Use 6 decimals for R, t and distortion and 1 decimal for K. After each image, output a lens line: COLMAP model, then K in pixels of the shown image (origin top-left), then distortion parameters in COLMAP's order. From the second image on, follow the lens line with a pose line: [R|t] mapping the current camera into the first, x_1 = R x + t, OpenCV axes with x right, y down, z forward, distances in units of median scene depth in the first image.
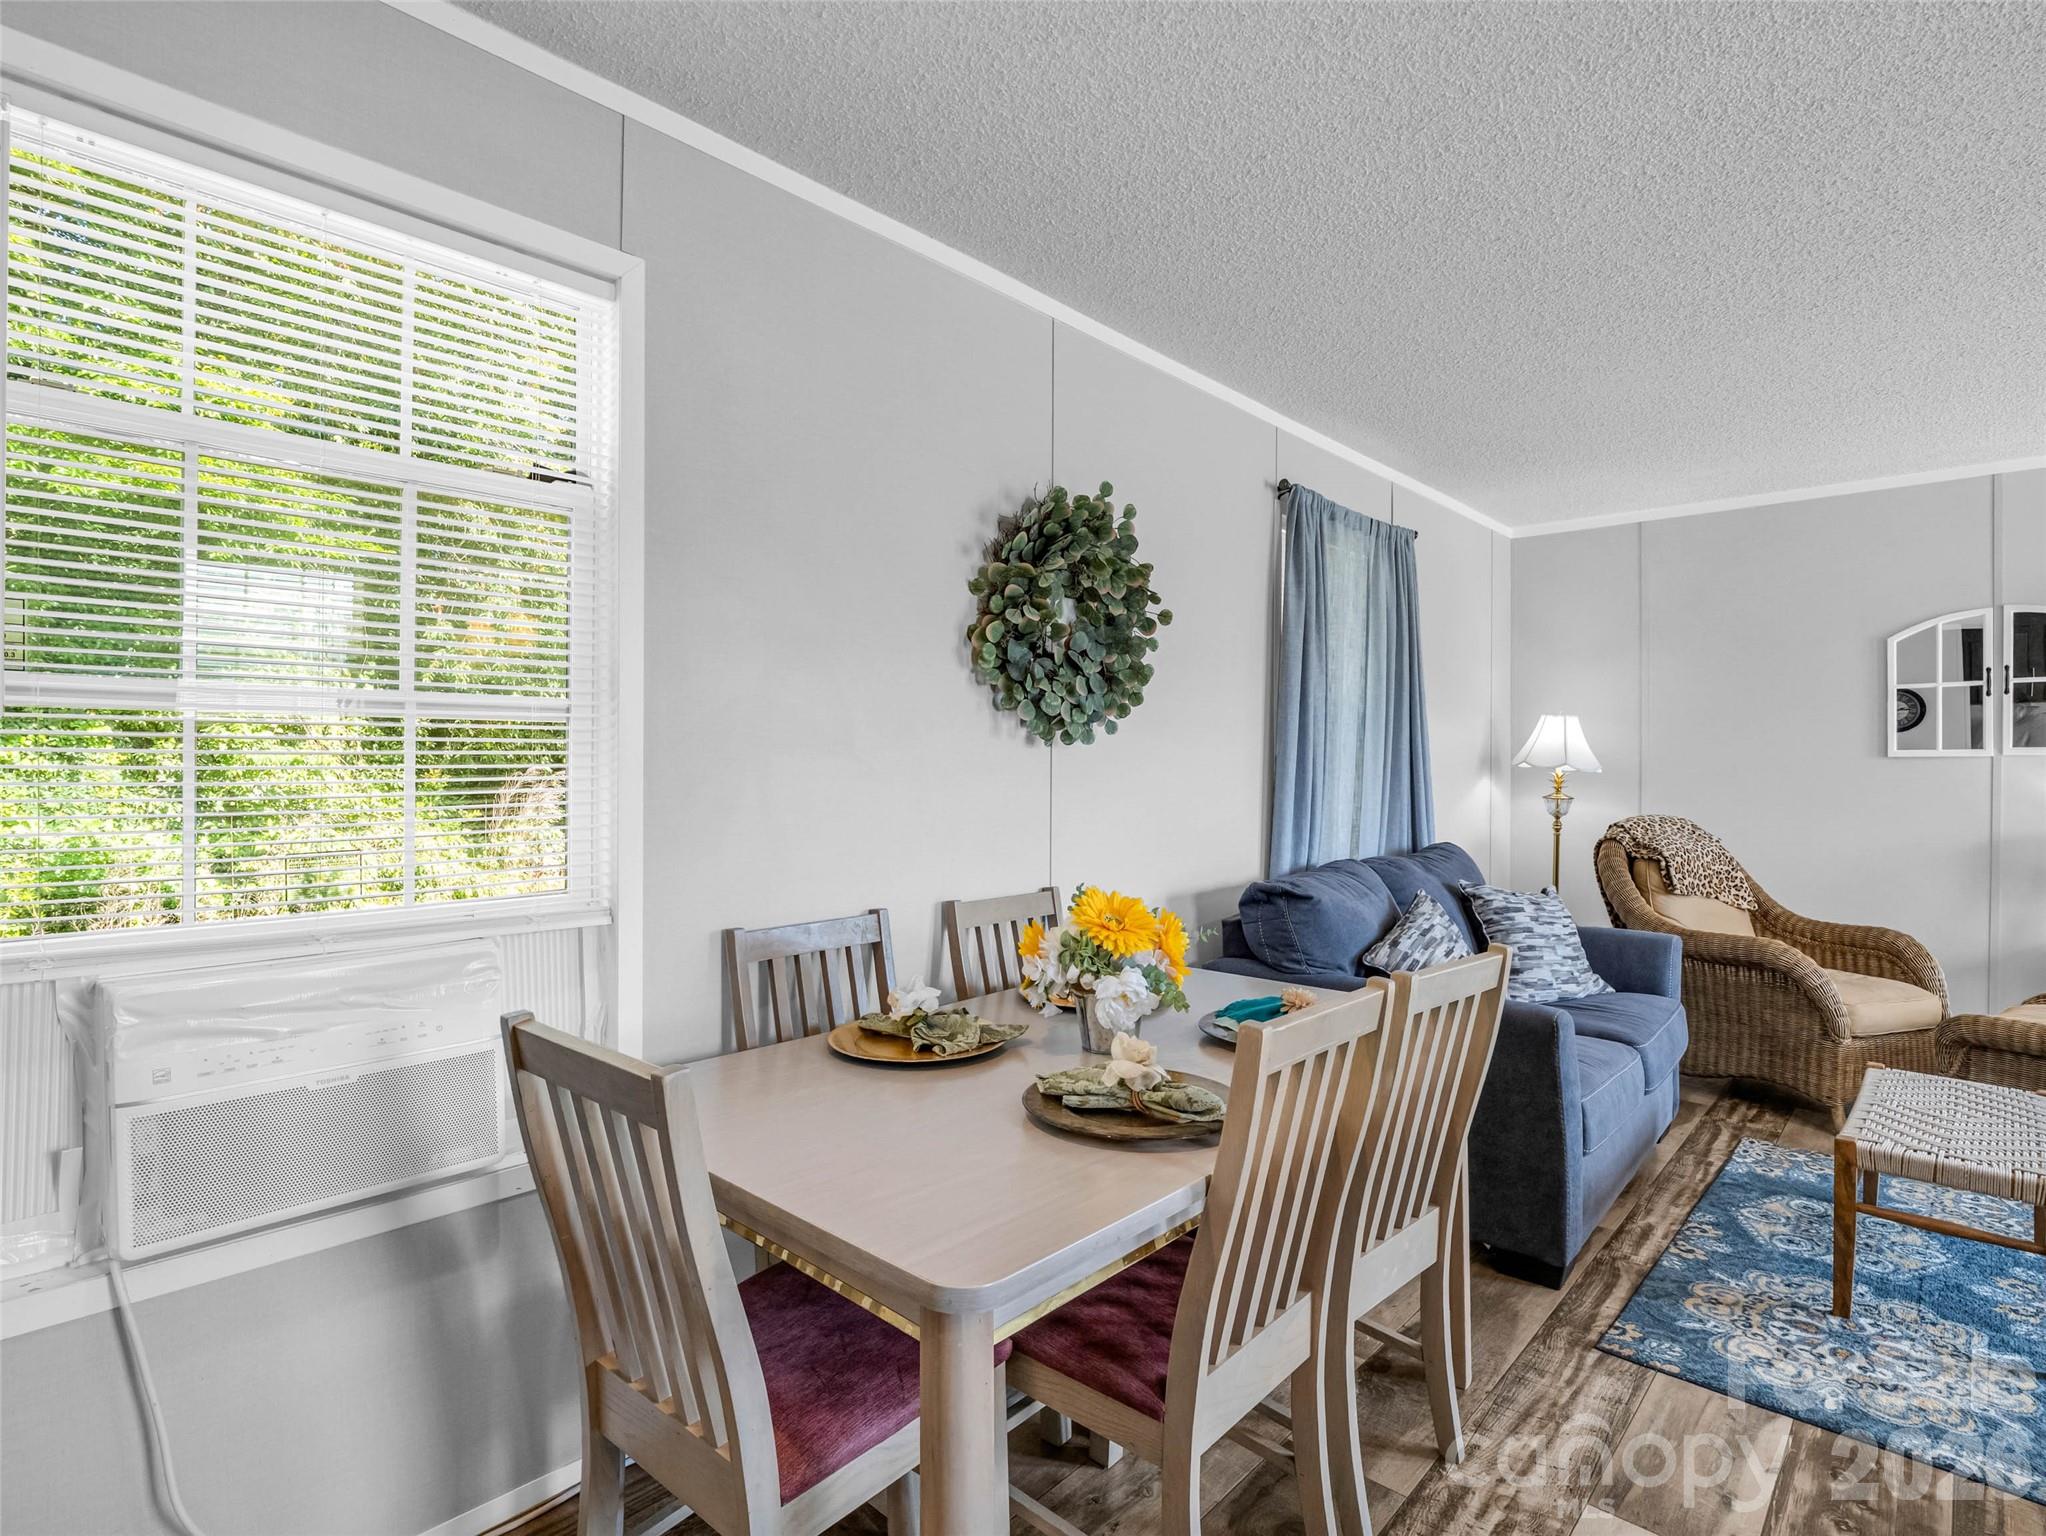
lens RADIAL K [[1019.6, 0, 978.7], [0, 1019.6, 770.2], [0, 0, 1]] dist [-0.014857, -0.000422]
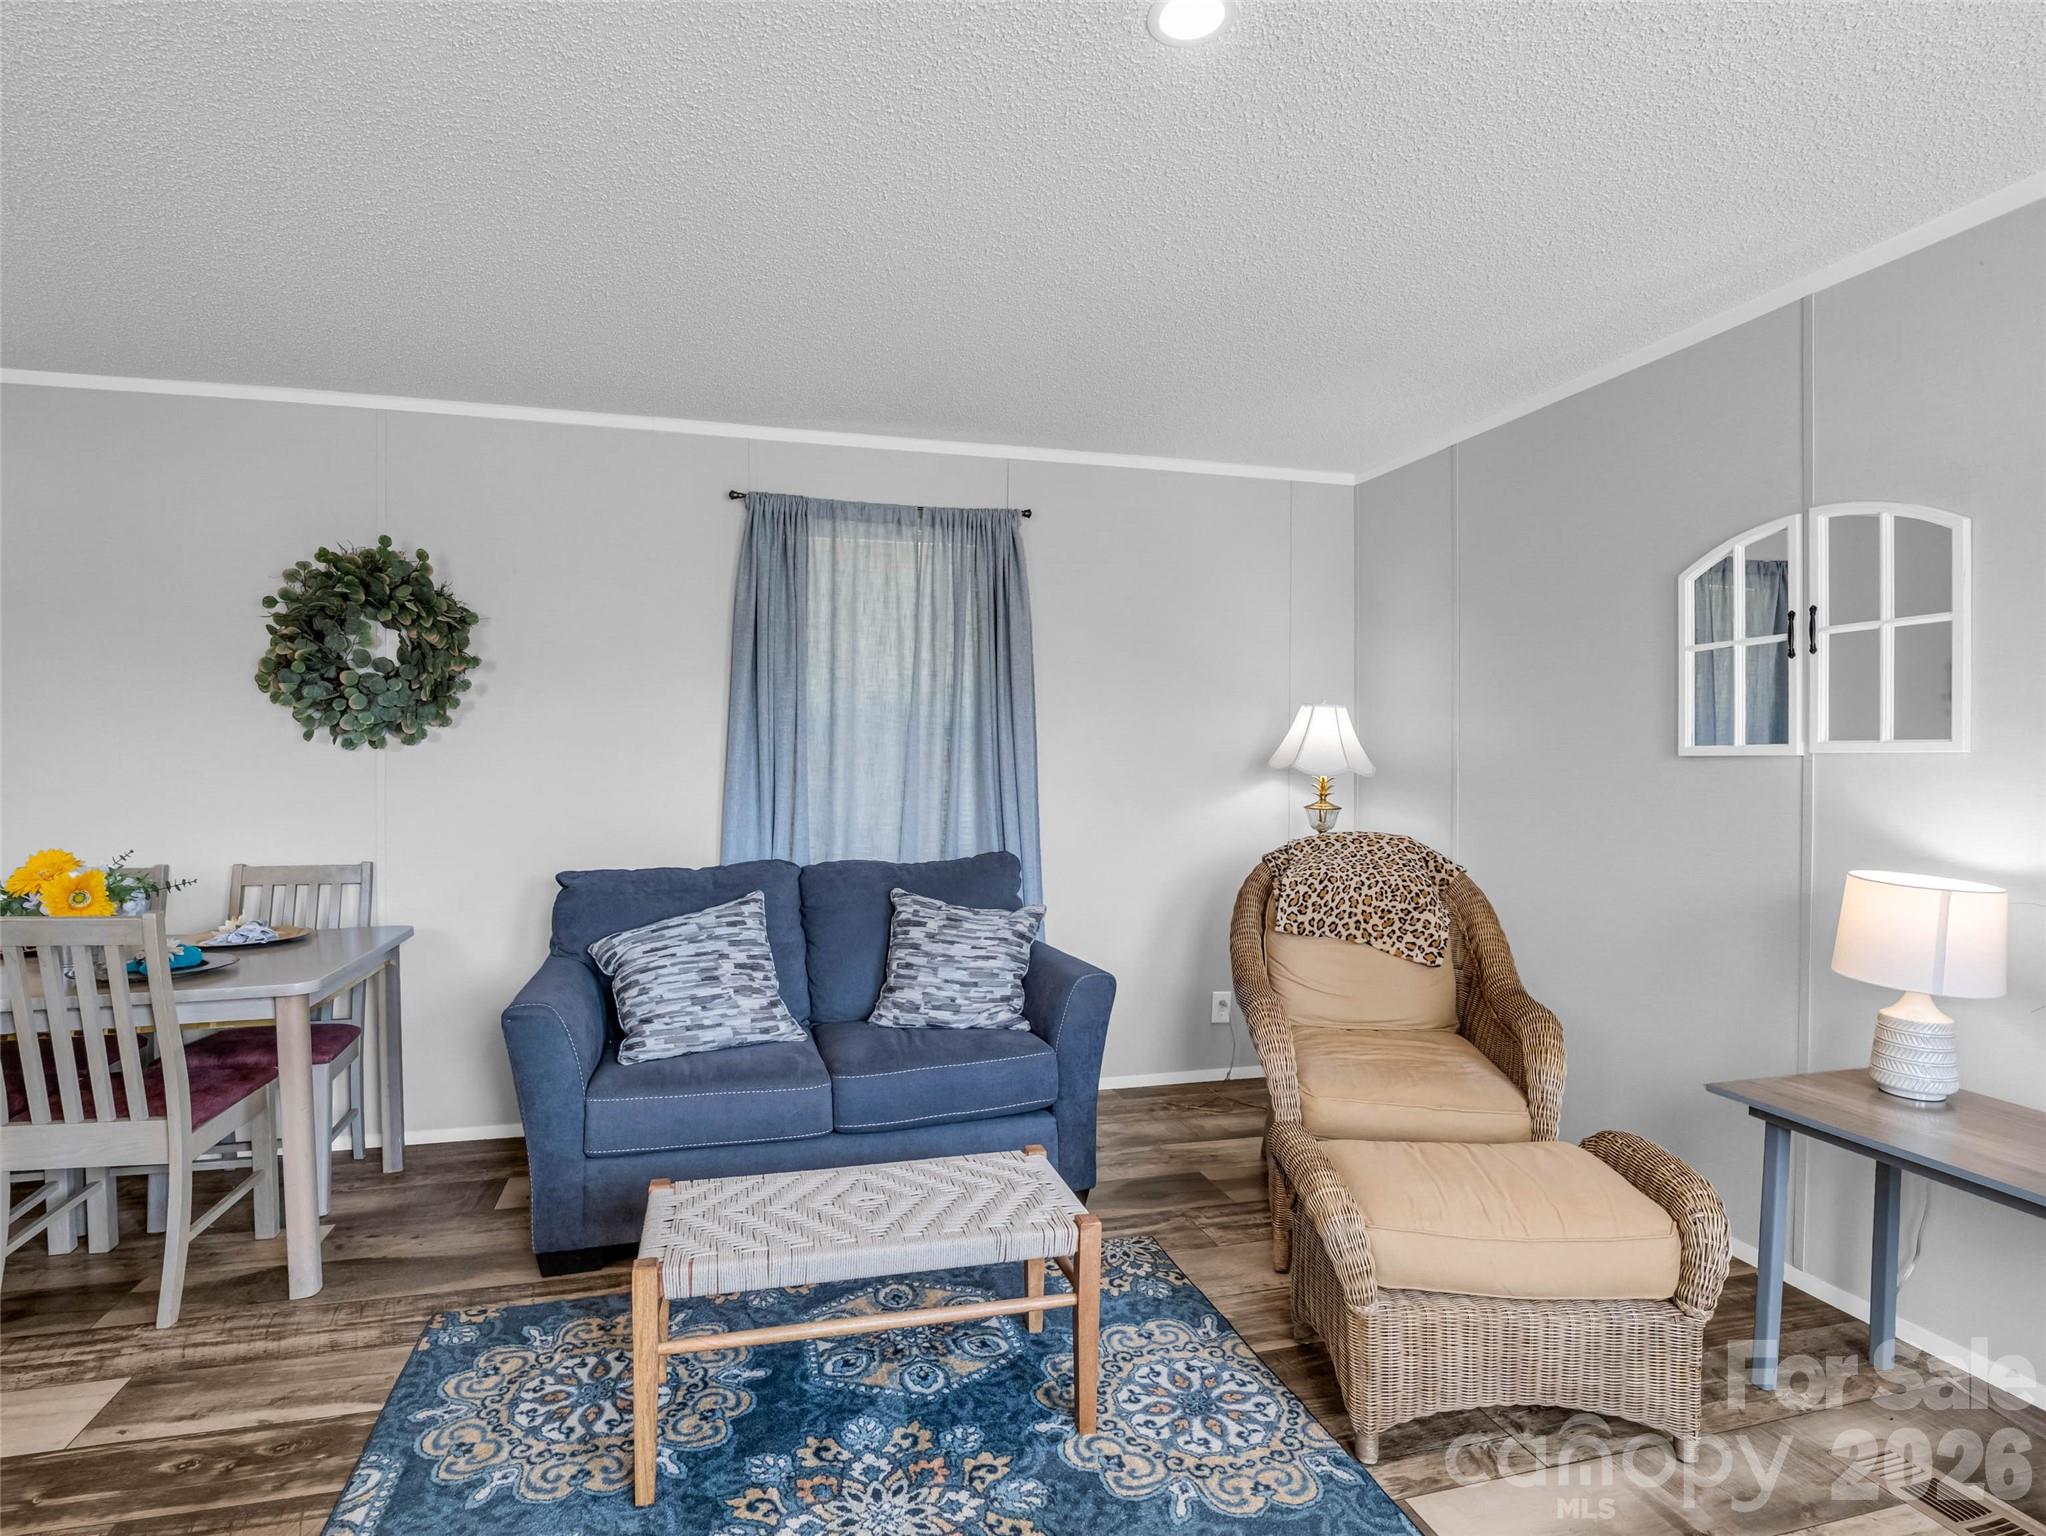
lens RADIAL K [[1019.6, 0, 989.6], [0, 1019.6, 756.2], [0, 0, 1]] dist [-0.014857, -0.000422]
pose [[0.856712, -0.002043, -0.515791, 1.429672], [-0.005332, 0.999904, -0.012816, -0.002410], [0.515768, 0.013729, 0.856618, 0.334208]]
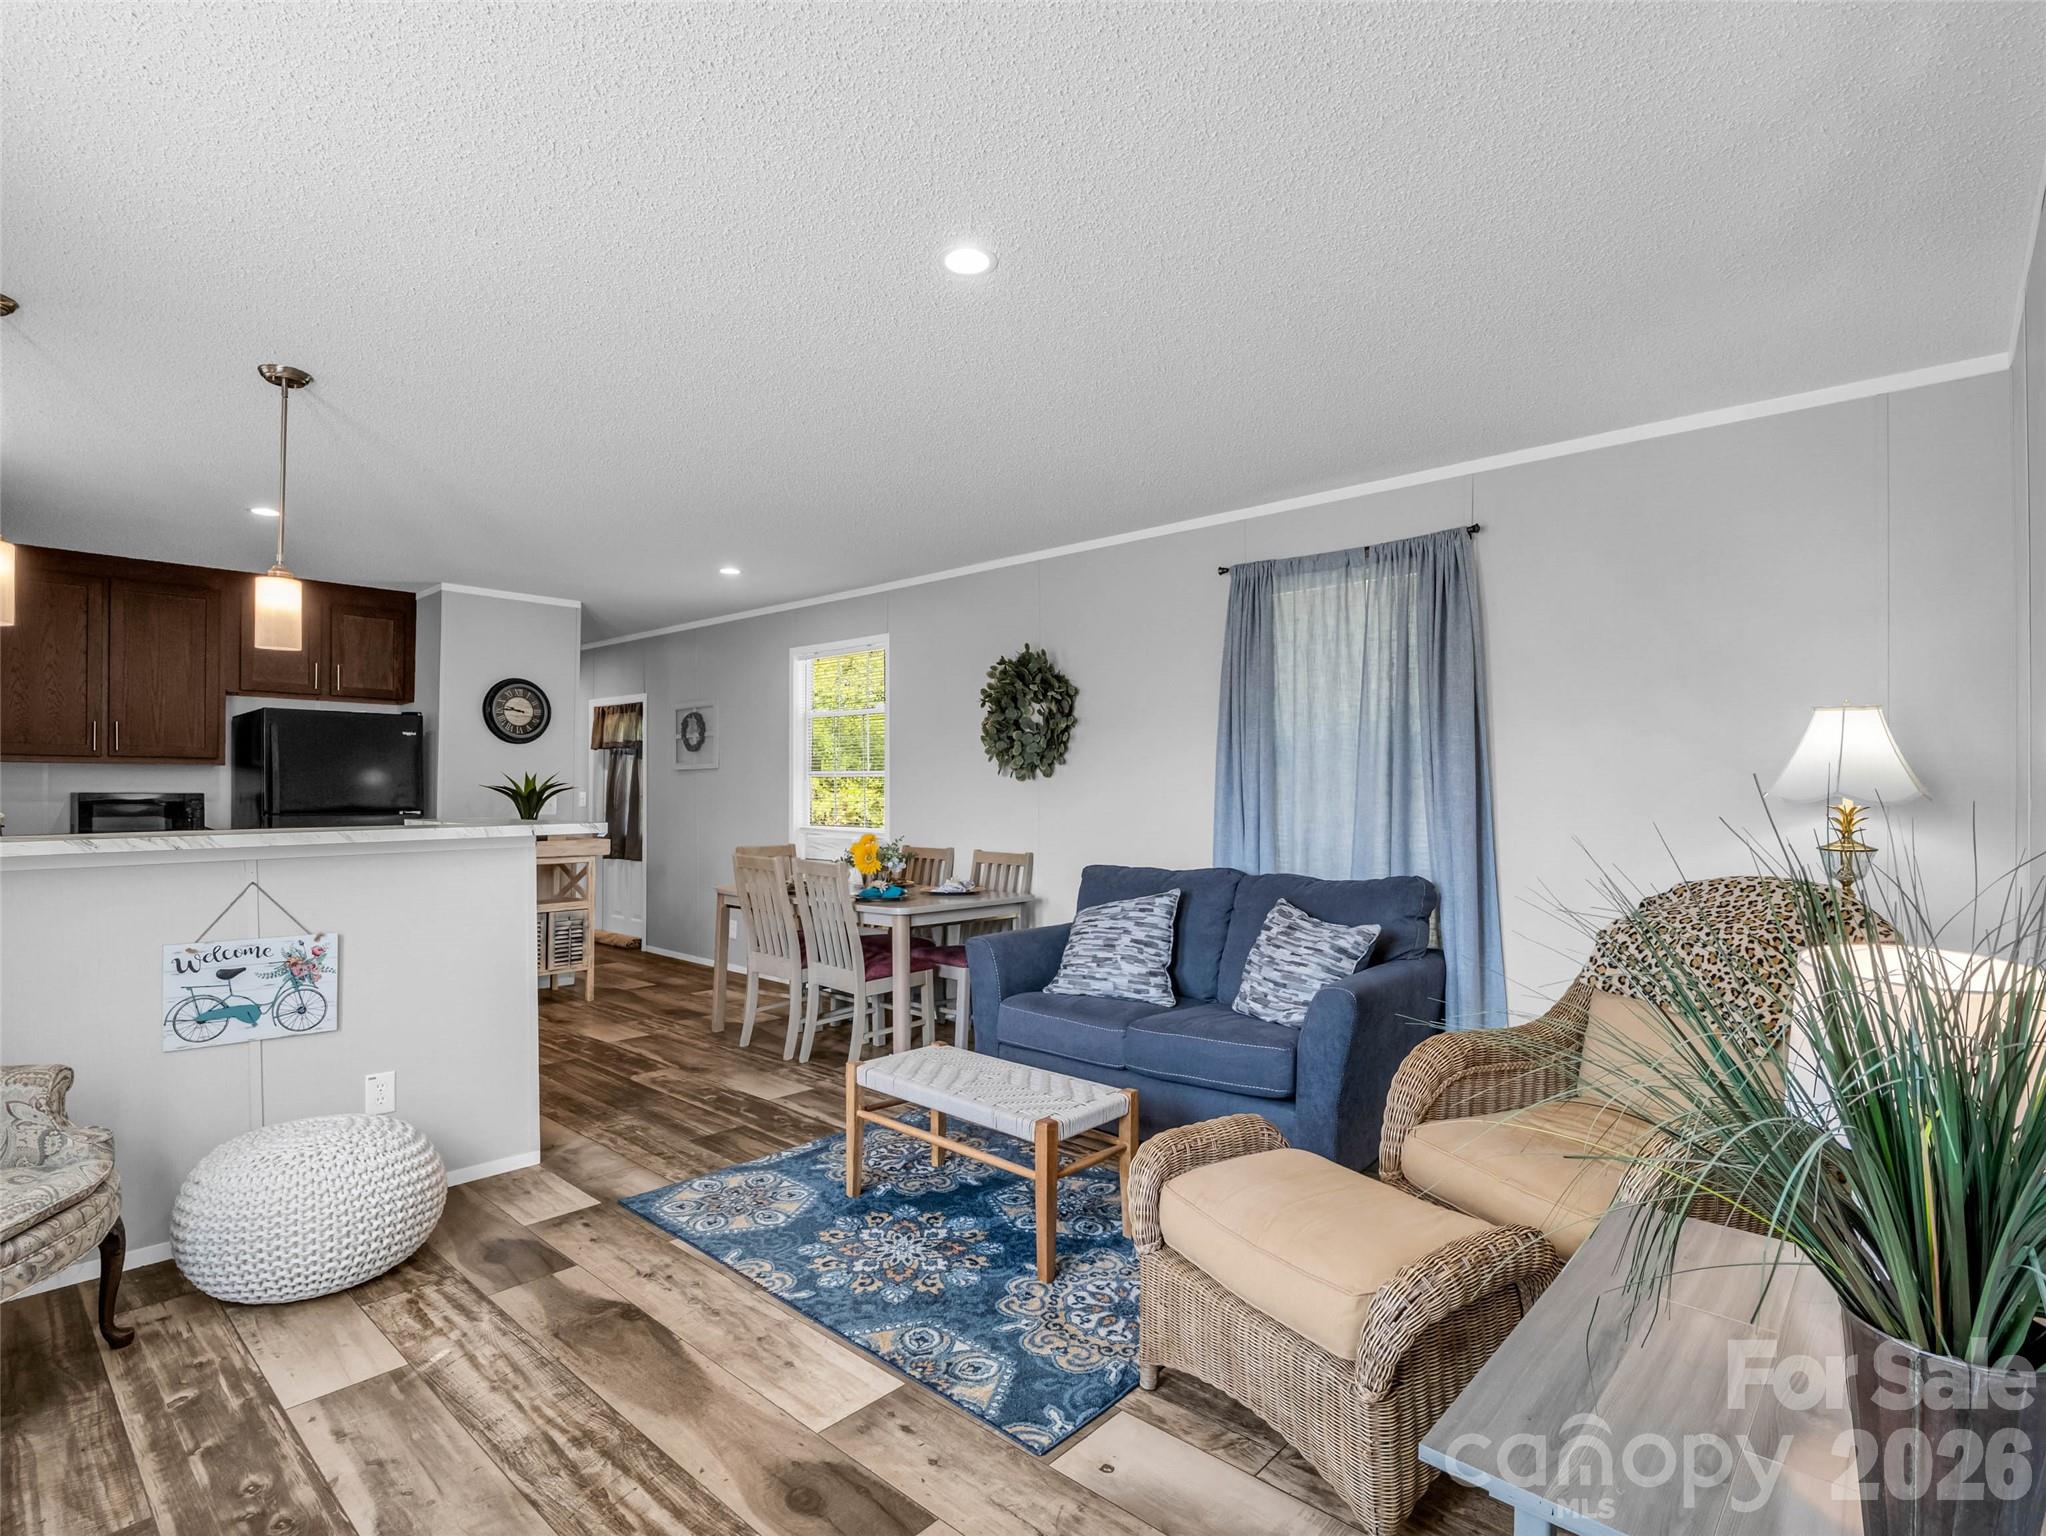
lens RADIAL K [[1019.6, 0, 1045.0], [0, 1019.6, 809.1], [0, 0, 1]] dist [-0.014857, -0.000422]
pose [[0.051188, 0.012291, -0.998613, 2.110687], [-0.014054, 0.999834, 0.011585, 0.008440], [0.998590, 0.013442, 0.051352, 0.968624]]
